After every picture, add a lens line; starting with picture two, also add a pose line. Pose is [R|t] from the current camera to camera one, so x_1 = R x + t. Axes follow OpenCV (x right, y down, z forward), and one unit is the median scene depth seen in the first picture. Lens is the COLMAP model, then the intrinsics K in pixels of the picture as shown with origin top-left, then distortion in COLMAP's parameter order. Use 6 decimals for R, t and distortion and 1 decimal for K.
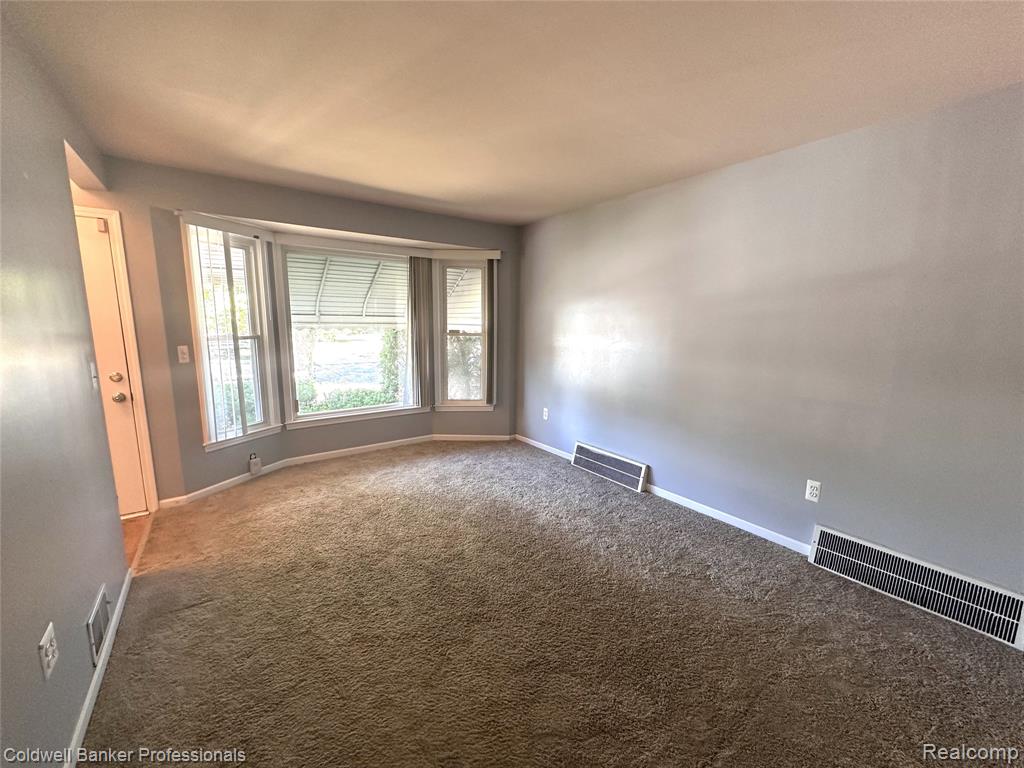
lens RADIAL K [[409.8, 0, 512.8], [0, 409.8, 386.3], [0, 0, 1]] dist [-0.001009, -0.000110]
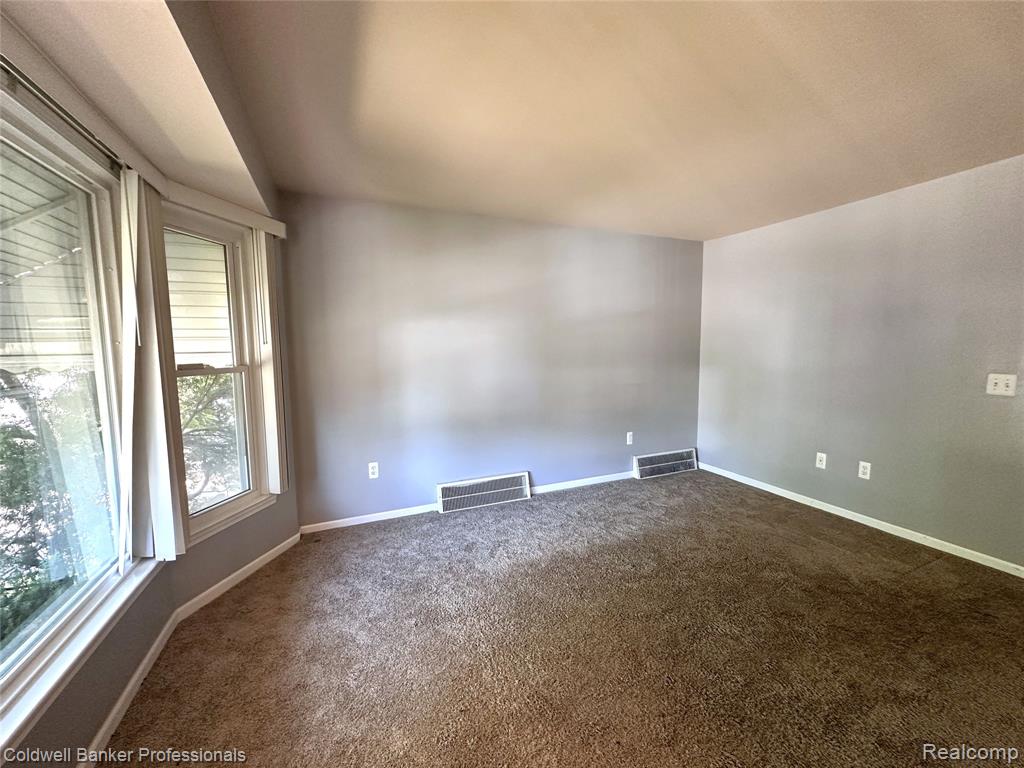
lens RADIAL K [[409.8, 0, 513.7], [0, 409.8, 382.0], [0, 0, 1]] dist [-0.001009, -0.000110]
pose [[0.221251, -0.103916, 0.969665, -0.633860], [0.170103, 0.983176, 0.066551, -0.106473], [-0.960267, 0.150219, 0.235206, 0.665166]]
